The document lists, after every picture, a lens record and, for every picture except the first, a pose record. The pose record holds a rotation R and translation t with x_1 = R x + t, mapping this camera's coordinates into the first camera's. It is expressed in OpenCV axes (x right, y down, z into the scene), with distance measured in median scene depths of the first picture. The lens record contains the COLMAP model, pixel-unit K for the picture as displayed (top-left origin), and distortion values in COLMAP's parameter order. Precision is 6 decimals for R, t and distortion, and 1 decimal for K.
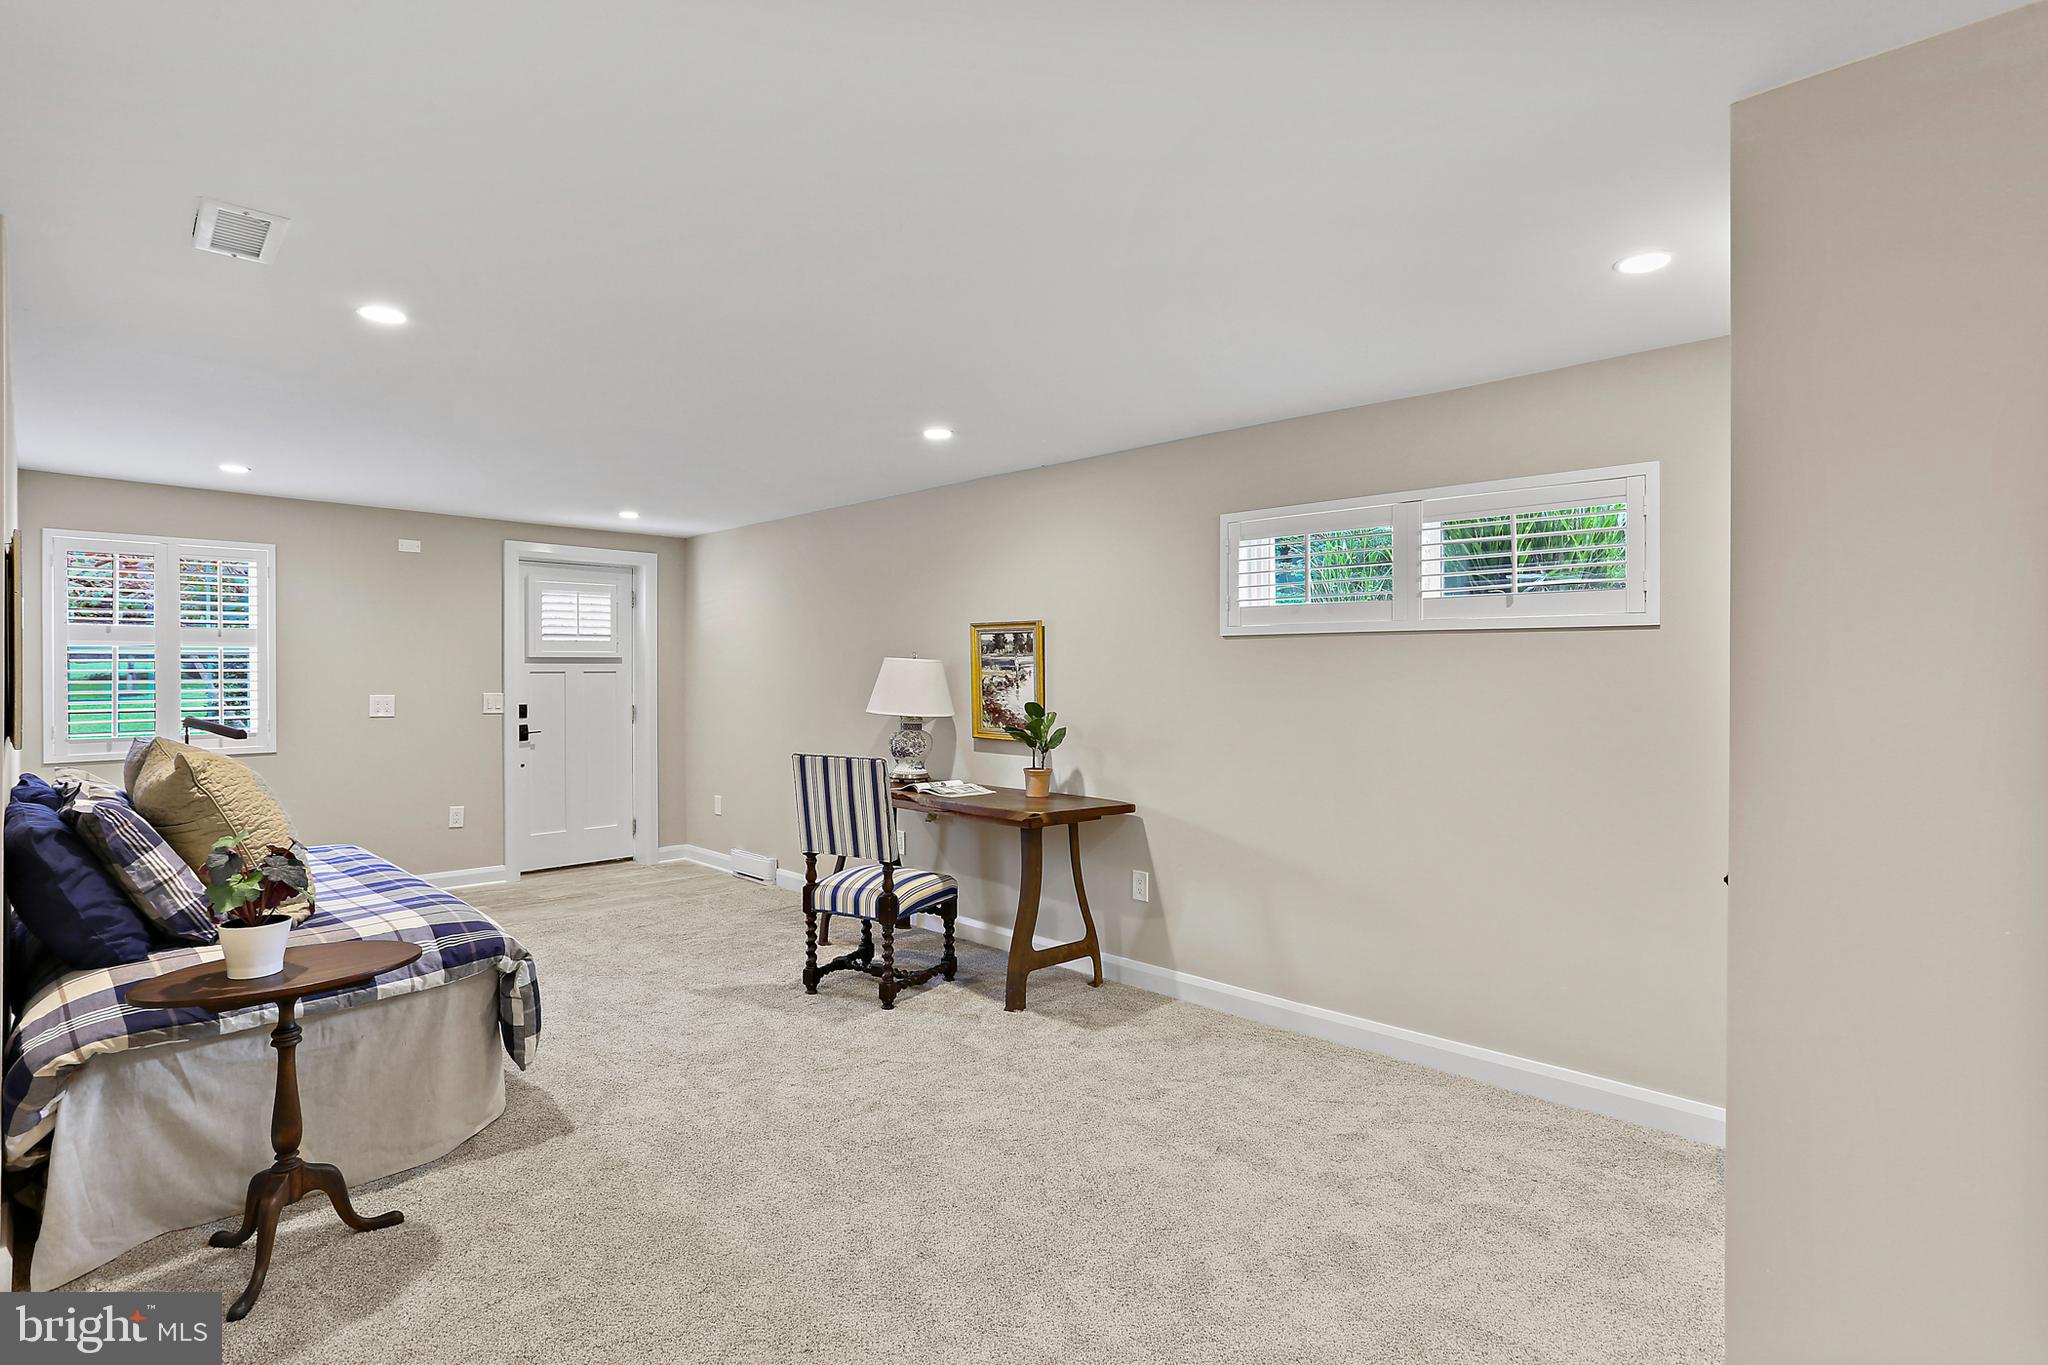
lens RADIAL K [[996.6, 0, 1024.6], [0, 996.6, 677.0], [0, 0, 1]] dist [-0.058413, 0.035238]
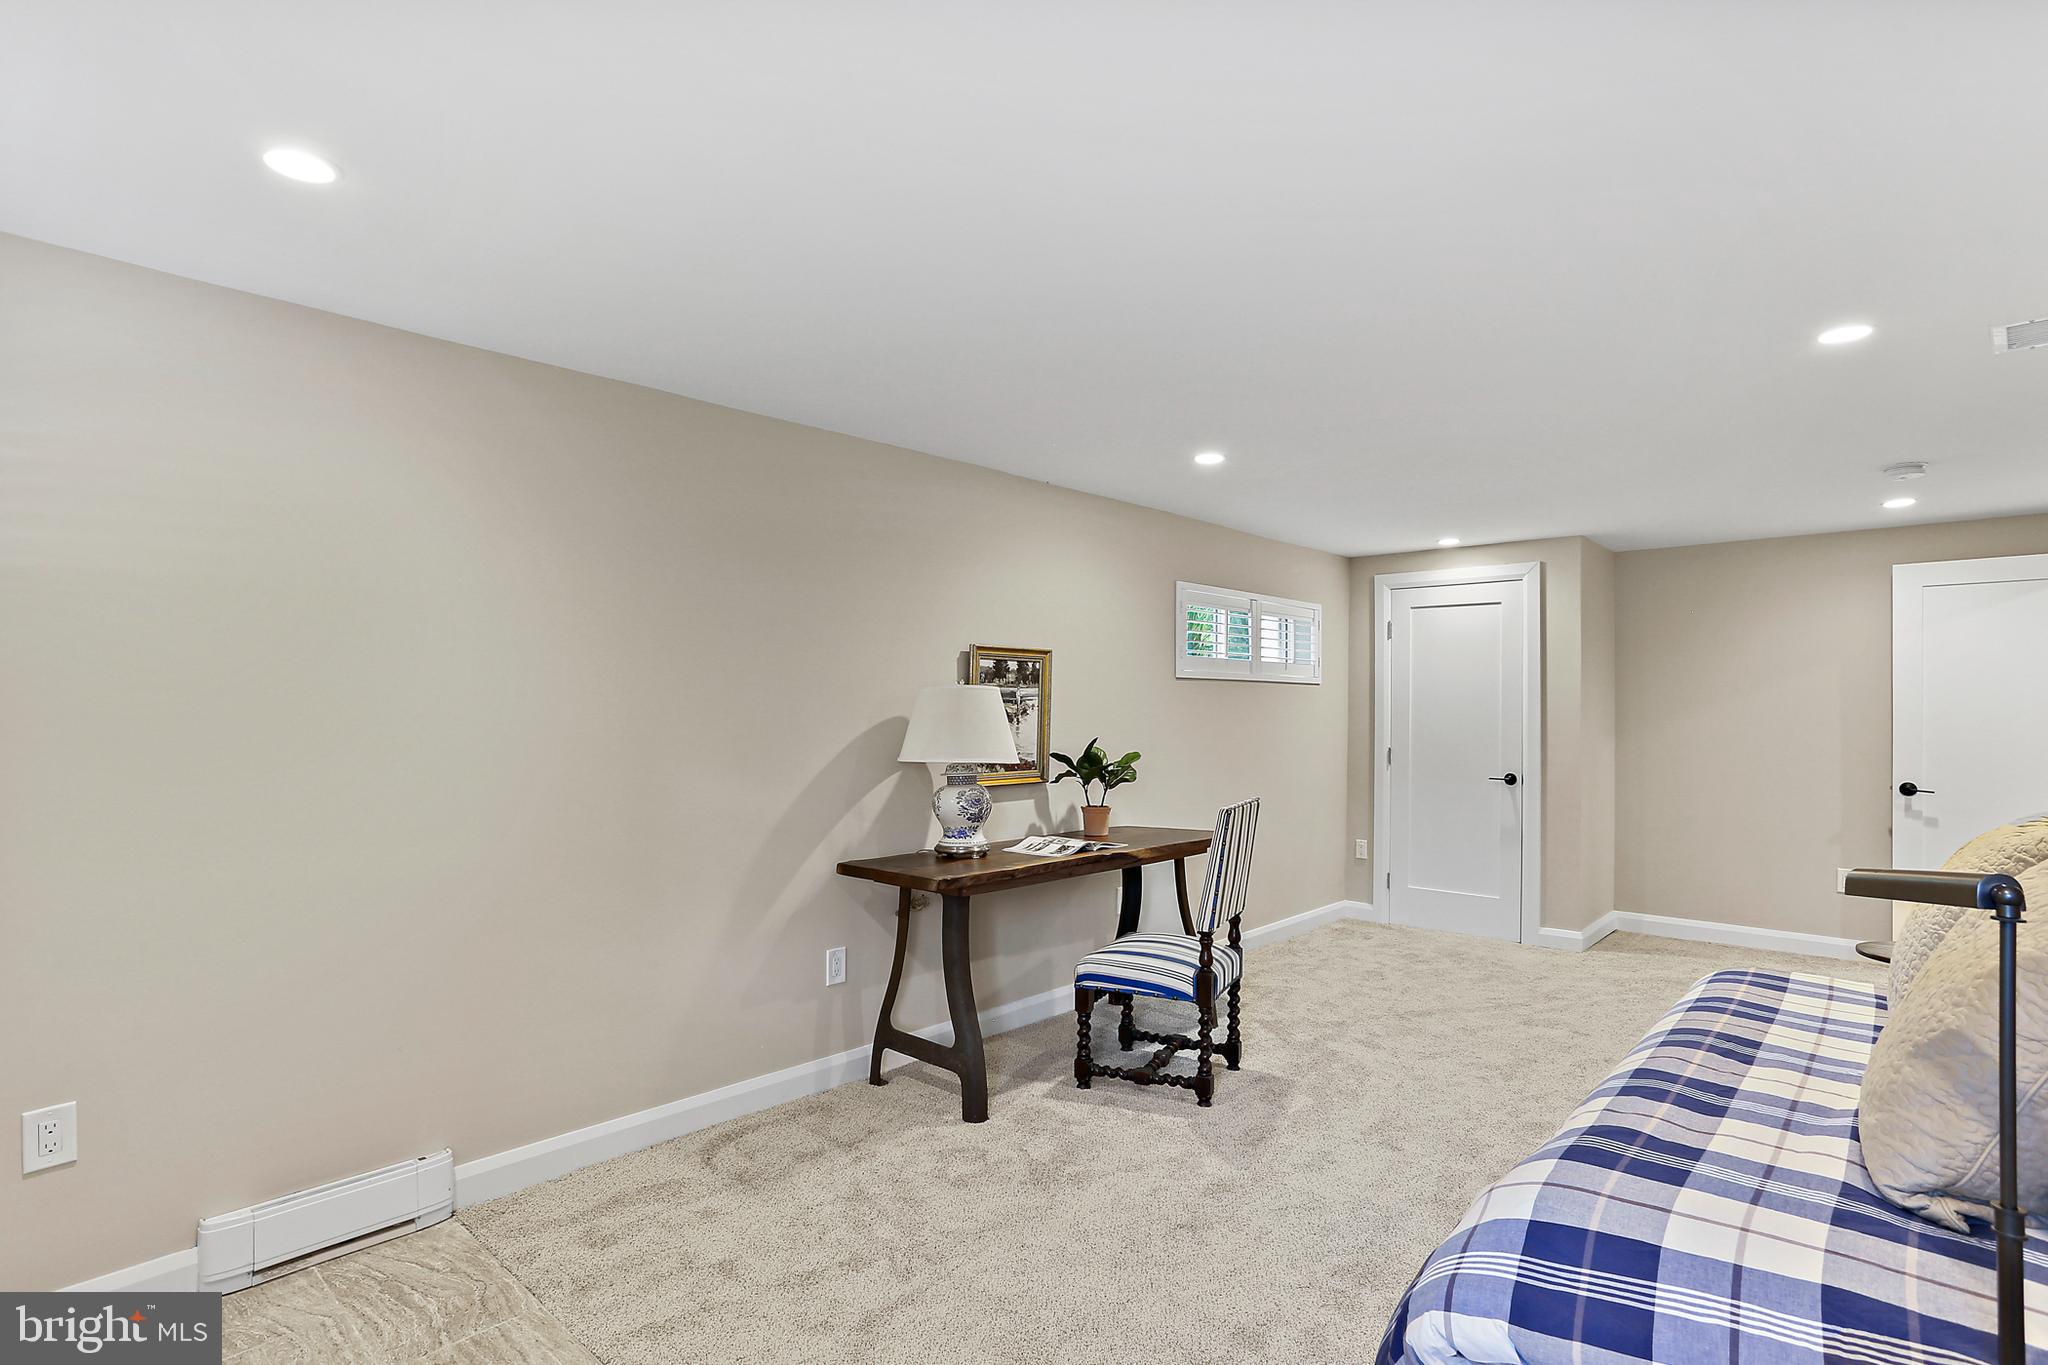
lens RADIAL K [[996.6, 0, 1024.6], [0, 996.6, 677.0], [0, 0, 1]] dist [-0.058413, 0.035238]
pose [[0.020352, 0.021904, 0.999553, -0.888623], [-0.011044, 0.999704, -0.021683, -0.011203], [-0.999732, -0.010598, 0.020588, 0.982115]]
